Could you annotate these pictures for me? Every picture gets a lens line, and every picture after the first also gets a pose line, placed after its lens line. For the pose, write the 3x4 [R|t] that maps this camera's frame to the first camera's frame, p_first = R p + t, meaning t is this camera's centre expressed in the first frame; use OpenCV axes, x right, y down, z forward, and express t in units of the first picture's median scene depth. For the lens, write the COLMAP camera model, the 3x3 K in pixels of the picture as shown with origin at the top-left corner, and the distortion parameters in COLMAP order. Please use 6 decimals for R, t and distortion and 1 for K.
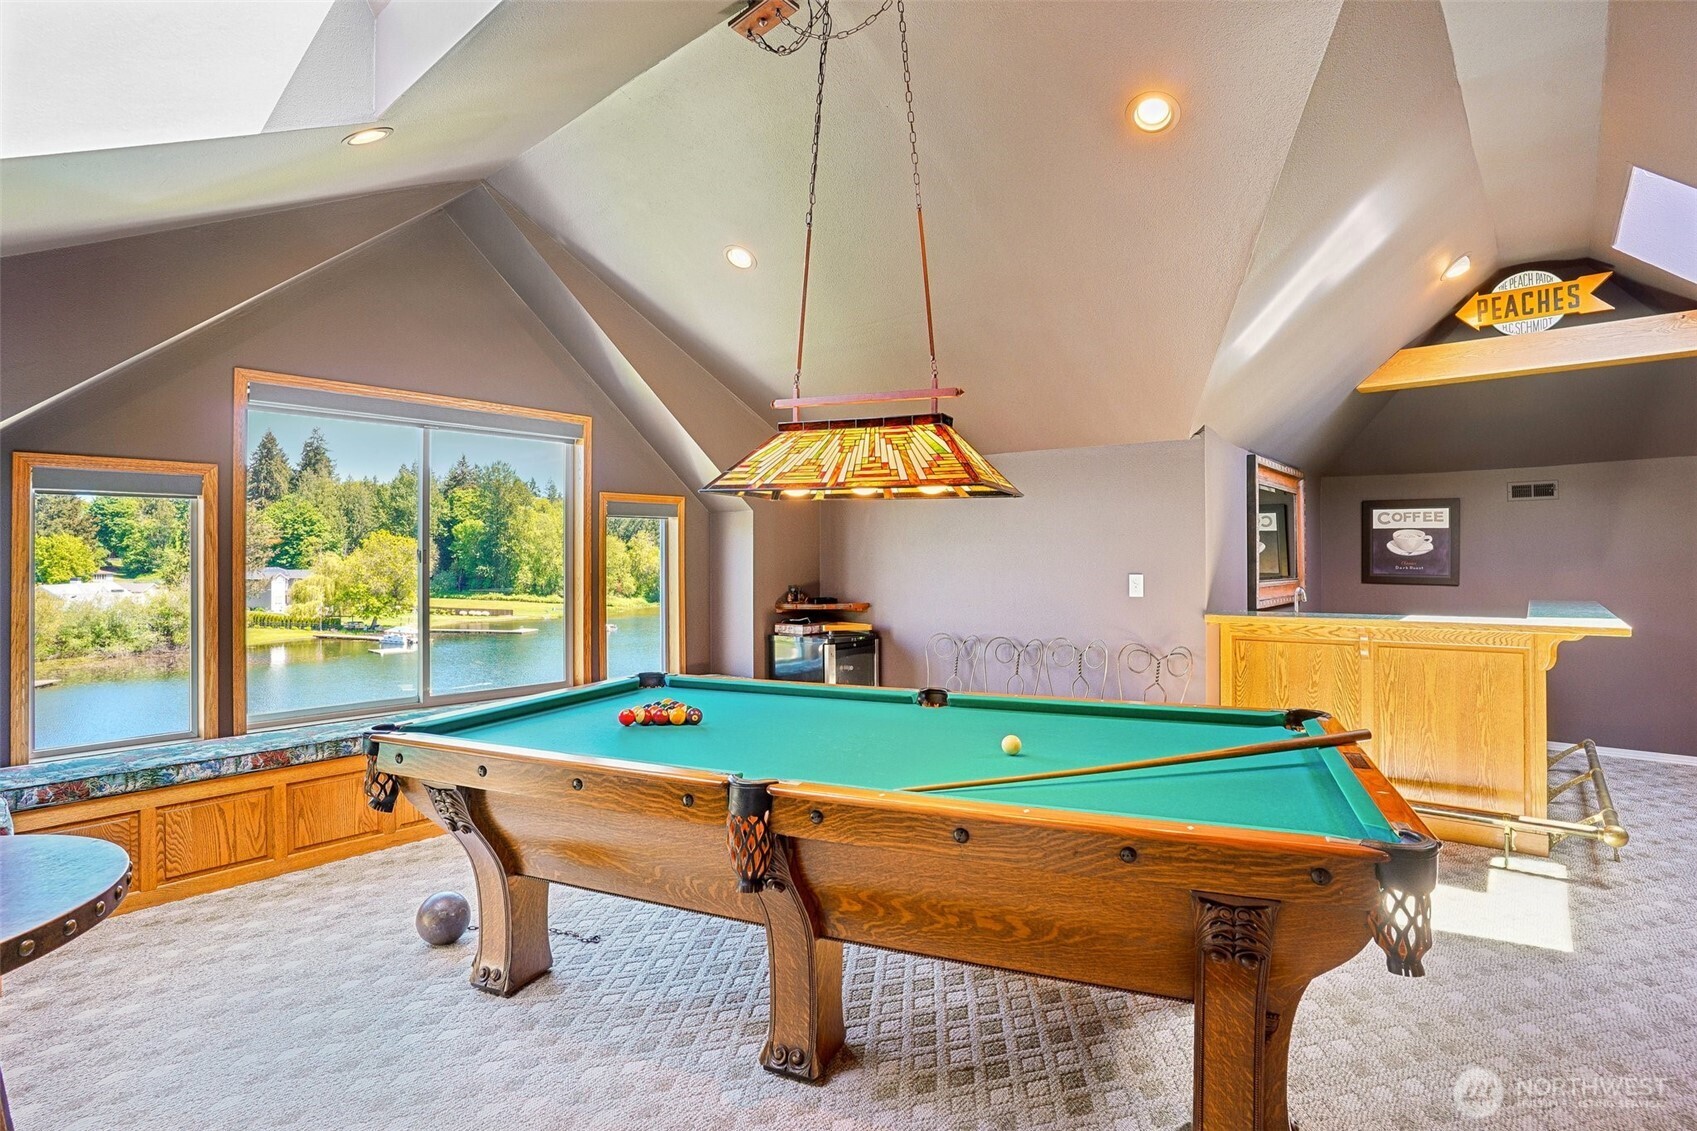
lens RADIAL K [[825.7, 0, 854.9], [0, 825.7, 559.8], [0, 0, 1]] dist [-0.081625, 0.035494]
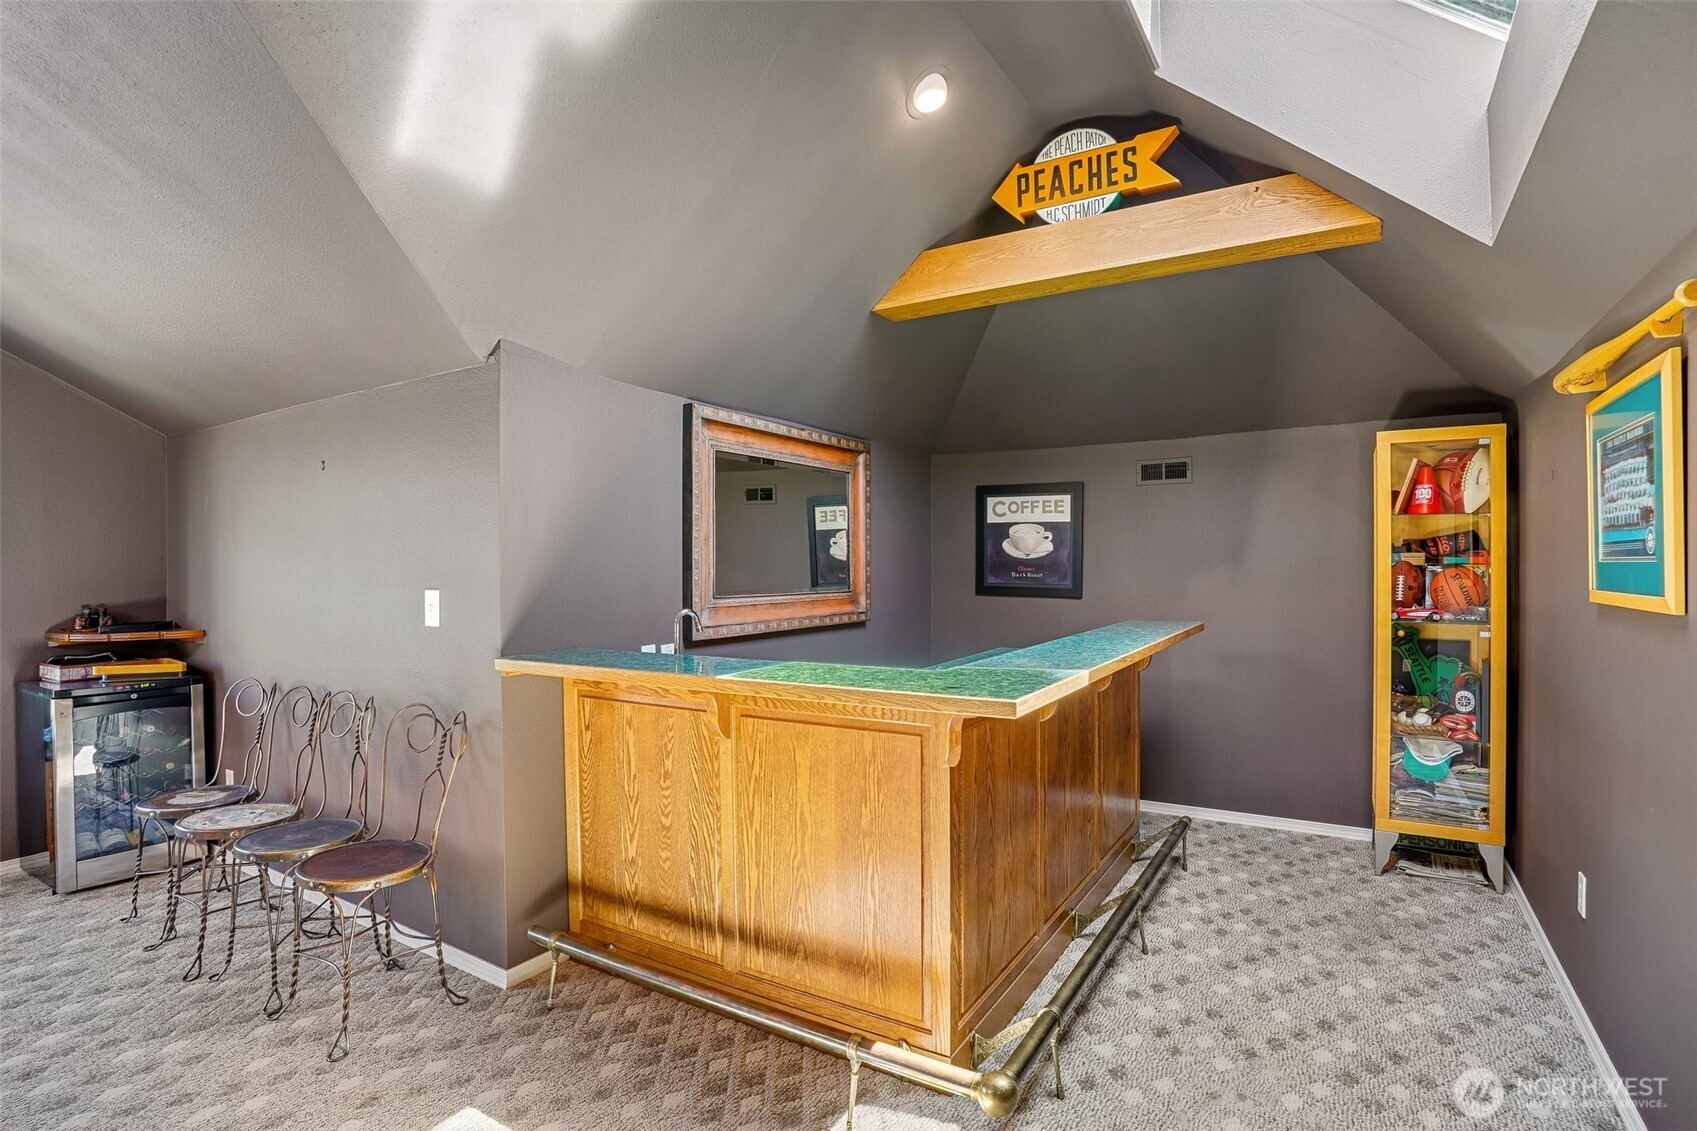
lens RADIAL K [[834.6, 0, 844.8], [0, 834.6, 574.3], [0, 0, 1]] dist [-0.054426, 0.000582]
pose [[0.988798, -0.003803, 0.149208, 0.544137], [0.002021, 0.999925, 0.012088, -0.000408], [-0.149243, -0.011651, 0.988732, 0.337722]]
